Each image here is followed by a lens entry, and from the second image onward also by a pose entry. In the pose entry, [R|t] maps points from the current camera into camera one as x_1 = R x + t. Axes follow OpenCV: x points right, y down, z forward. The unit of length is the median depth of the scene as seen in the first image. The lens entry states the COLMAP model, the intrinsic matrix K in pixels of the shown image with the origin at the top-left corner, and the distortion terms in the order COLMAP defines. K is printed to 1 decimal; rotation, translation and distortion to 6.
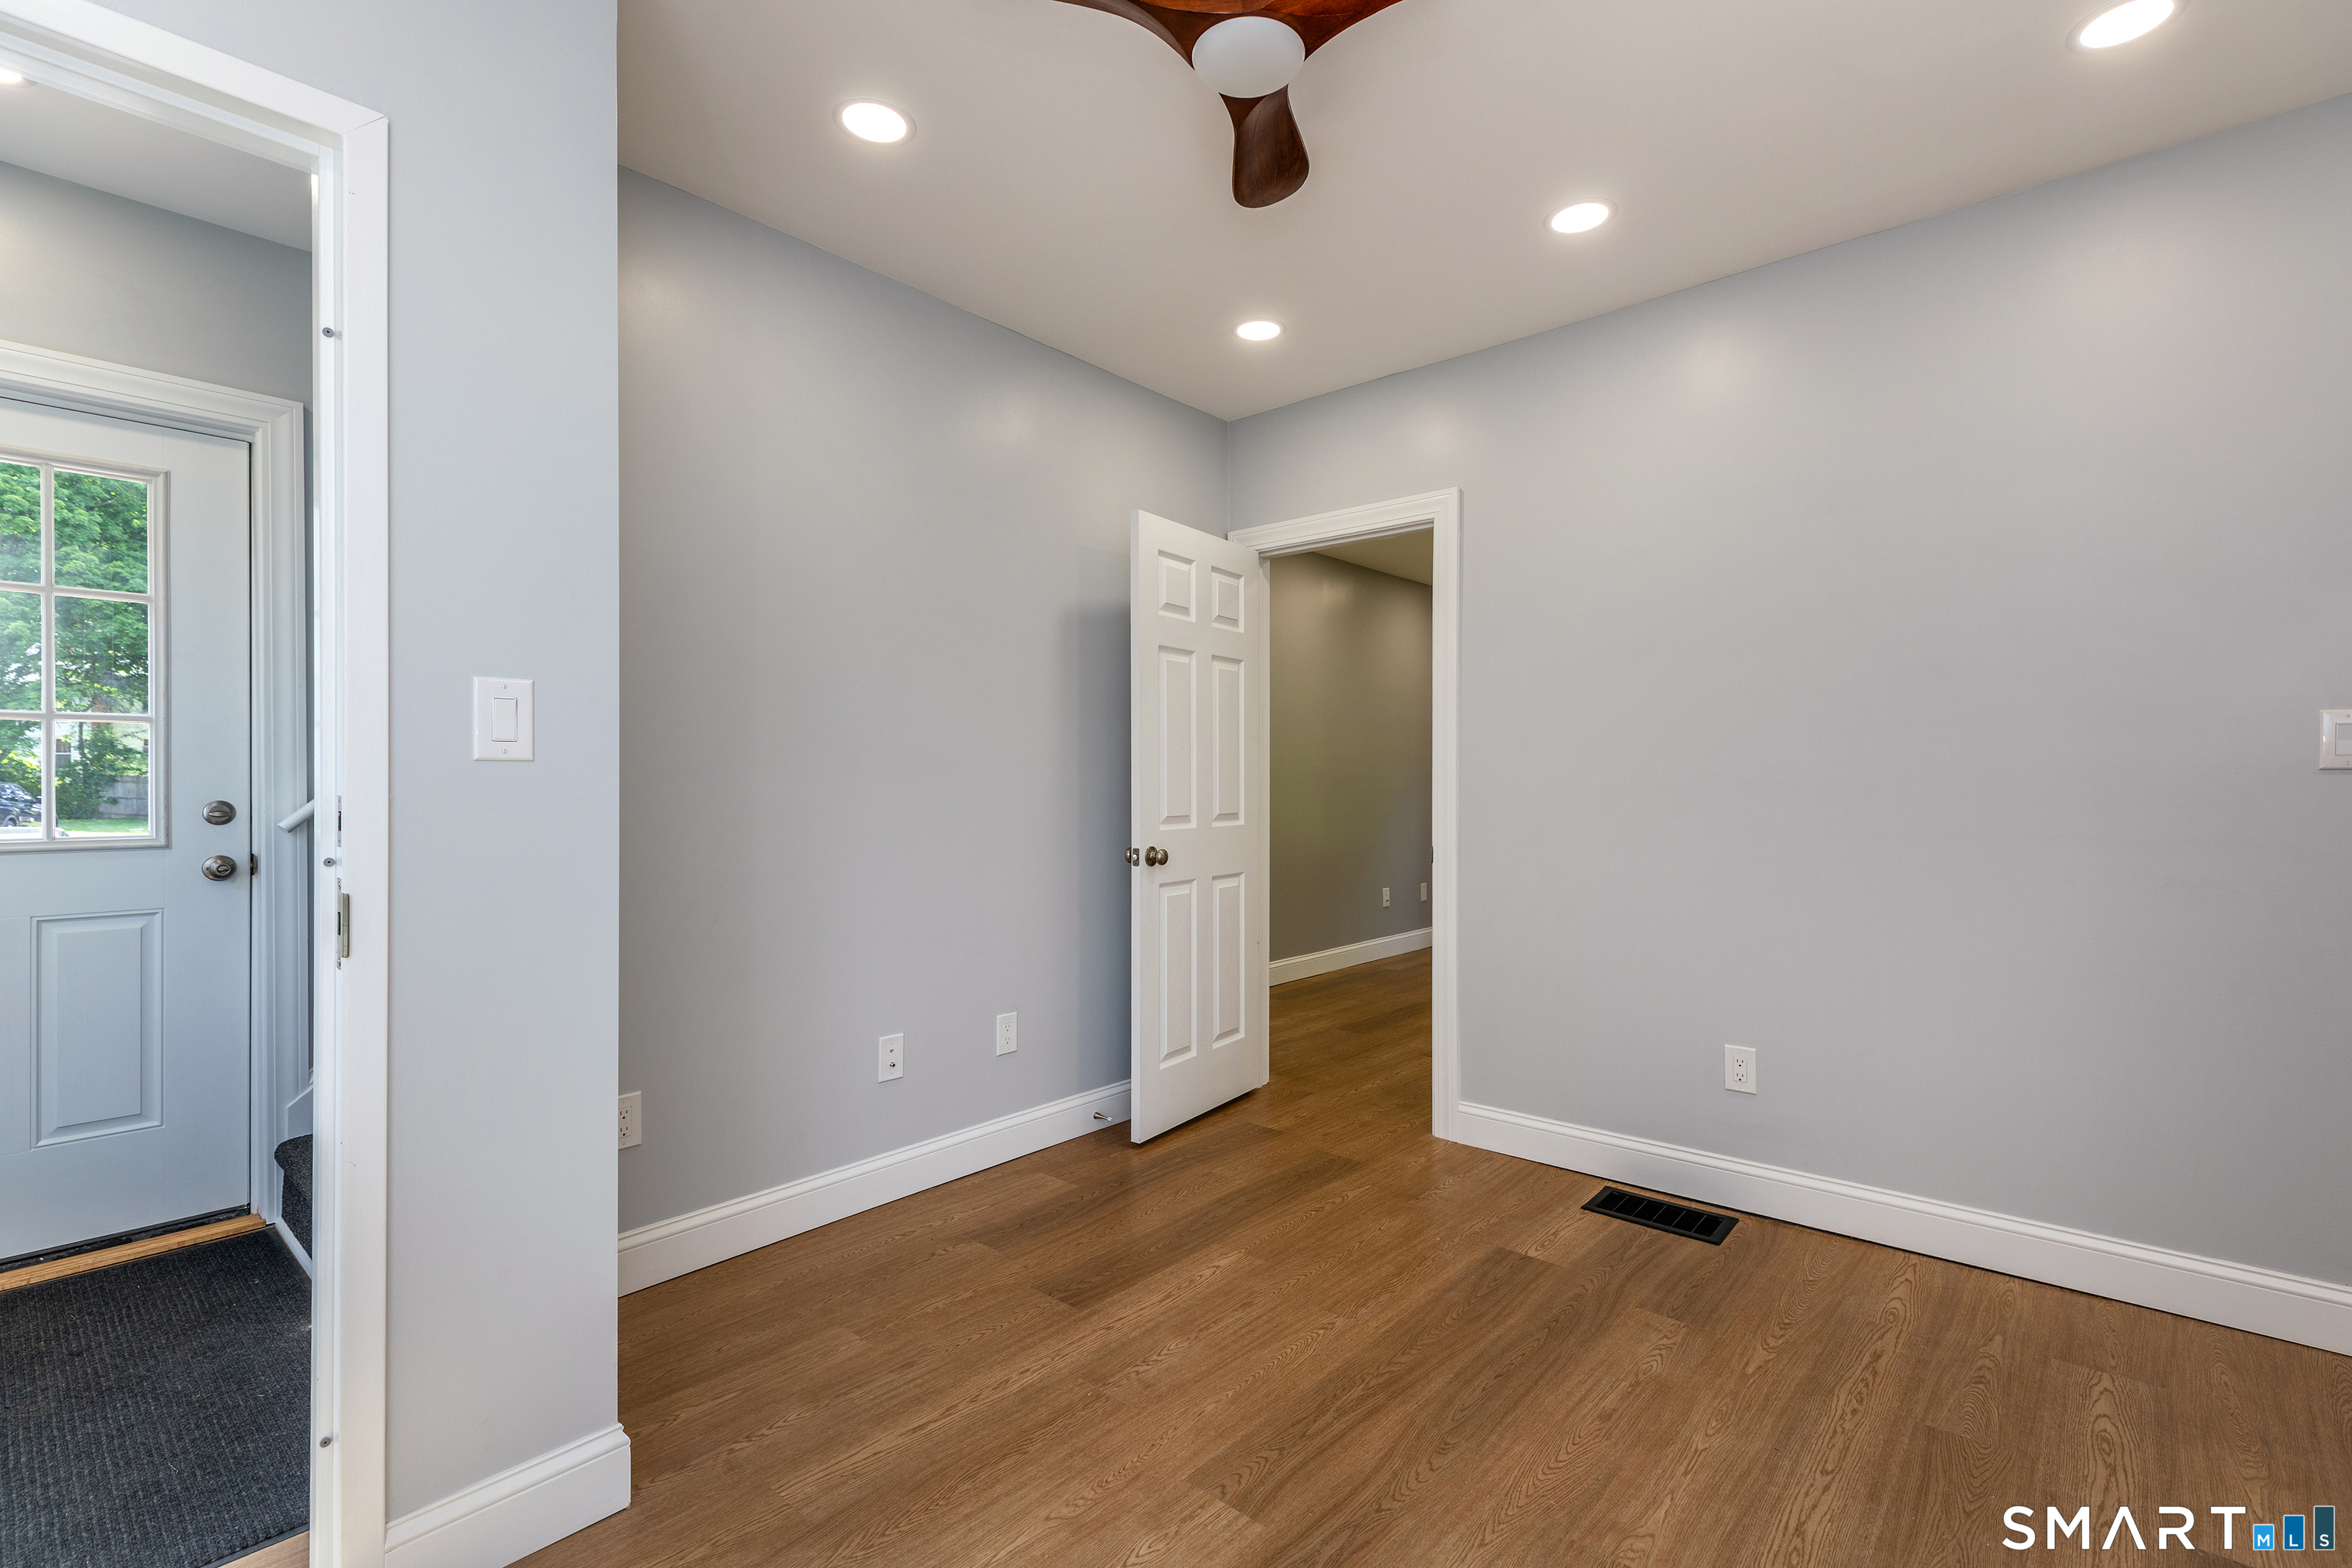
lens RADIAL K [[1072.8, 0, 1176.0], [0, 1072.8, 784.0], [0, 0, 1]] dist [0.026581, -0.000147]
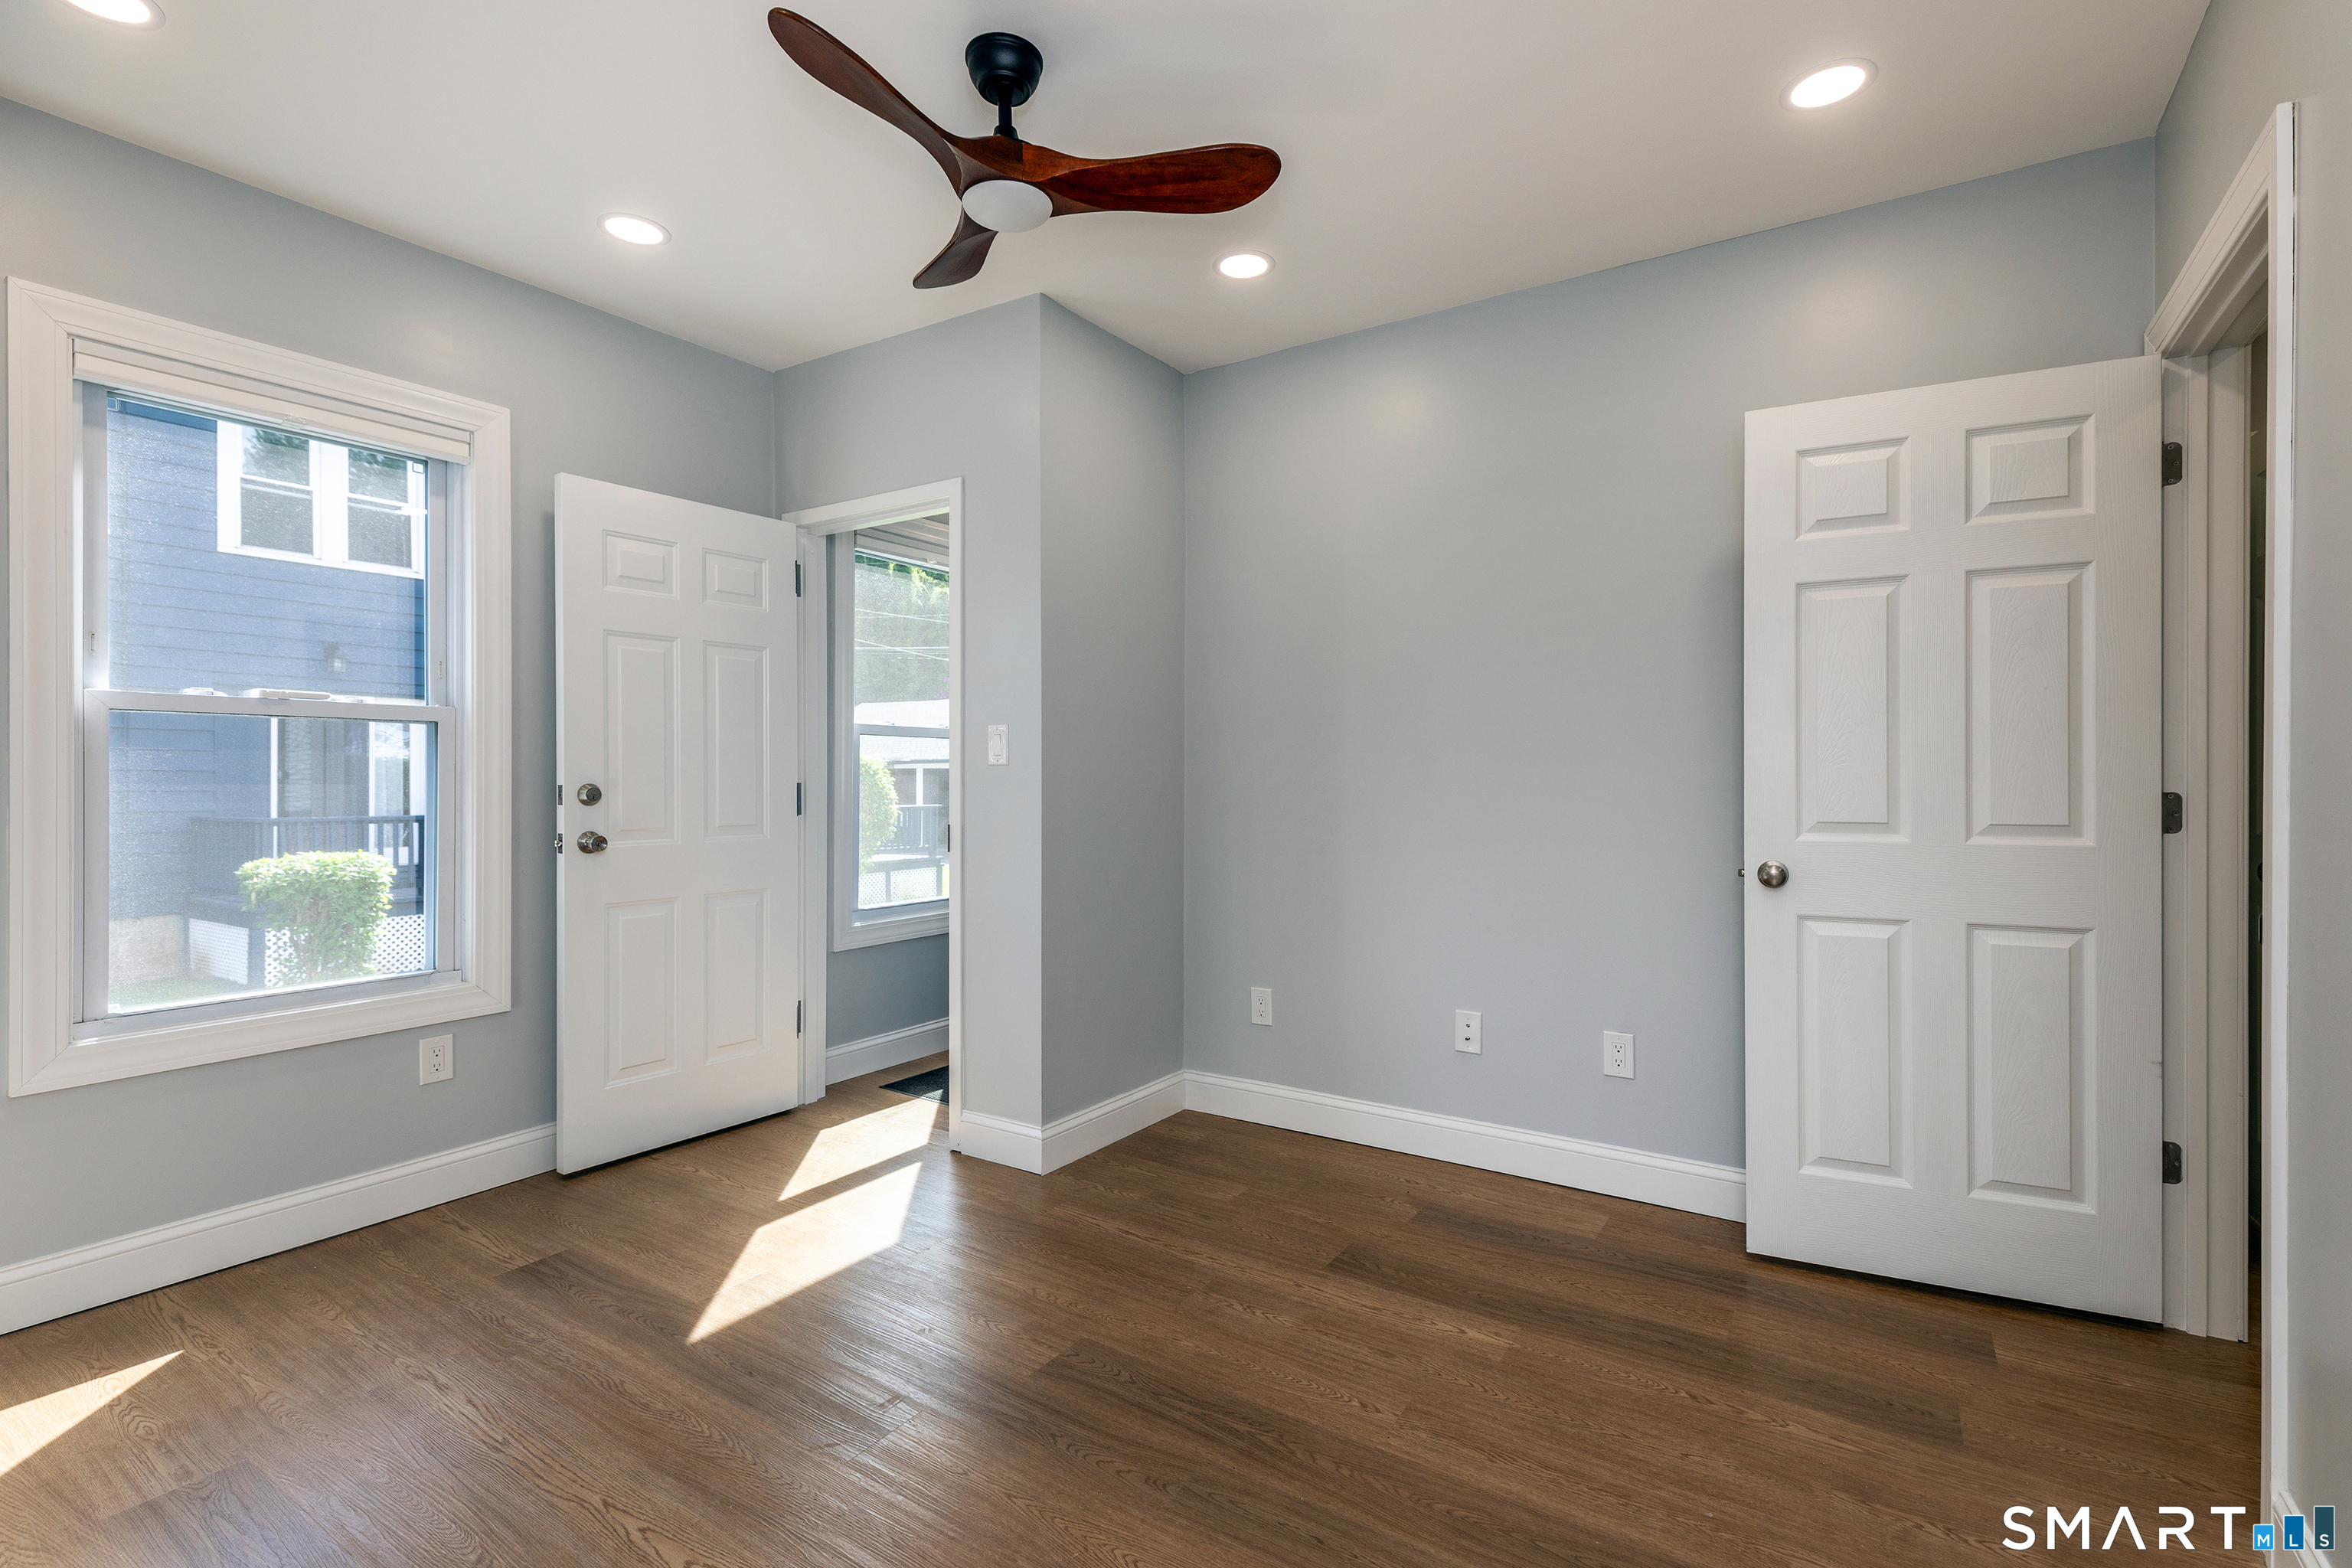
lens RADIAL K [[1047.6, 0, 1167.7], [0, 1047.6, 776.3], [0, 0, 1]] dist [0.002385, -0.000328]
pose [[0.137638, 0.000678, -0.990482, 0.831737], [-0.000317, 1.000000, 0.000640, -0.001504], [0.990483, 0.000226, 0.137638, 0.638907]]
